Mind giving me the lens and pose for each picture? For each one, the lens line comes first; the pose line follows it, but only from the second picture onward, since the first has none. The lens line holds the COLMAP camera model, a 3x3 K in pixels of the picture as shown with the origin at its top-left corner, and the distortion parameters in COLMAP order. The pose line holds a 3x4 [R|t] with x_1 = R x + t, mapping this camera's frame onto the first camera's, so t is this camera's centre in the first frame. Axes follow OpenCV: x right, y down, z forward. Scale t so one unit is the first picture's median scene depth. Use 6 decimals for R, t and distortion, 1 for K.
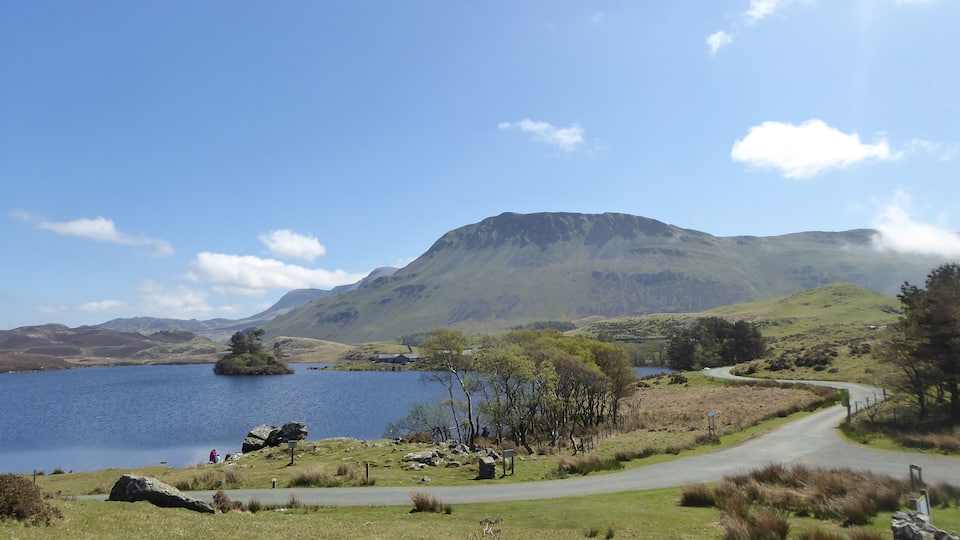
lens RADIAL K [[1486.6, 0, 479.7], [0, 1486.6, 270.5], [0, 0, 1]] dist [-0.095453, 0.000000]
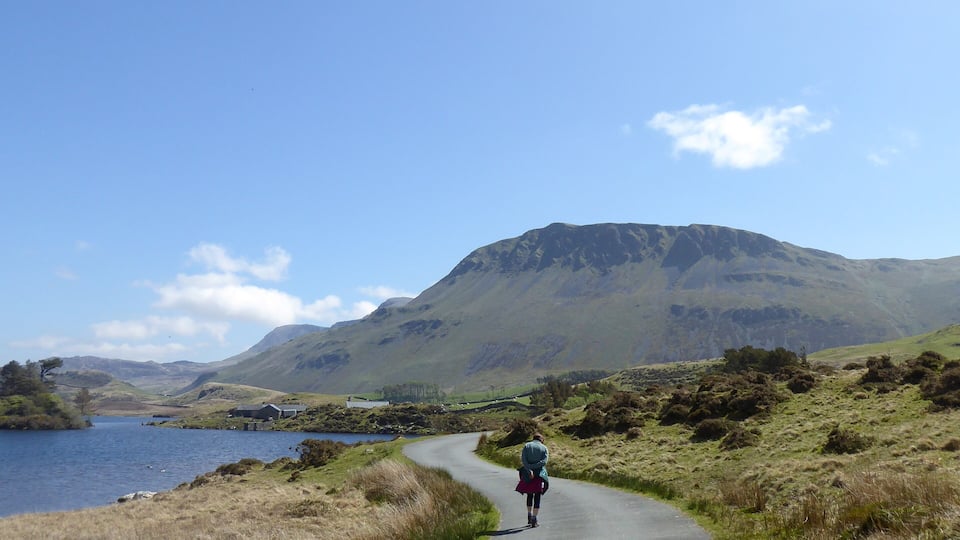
lens RADIAL K [[1486.6, 0, 480.5], [0, 1486.6, 268.4], [0, 0, 1]] dist [-0.095453, 0.000000]
pose [[0.989254, 0.012414, -0.145679, 0.088586], [-0.019704, 0.998619, -0.048703, 0.019599], [0.144873, 0.051051, 0.988132, 0.277473]]
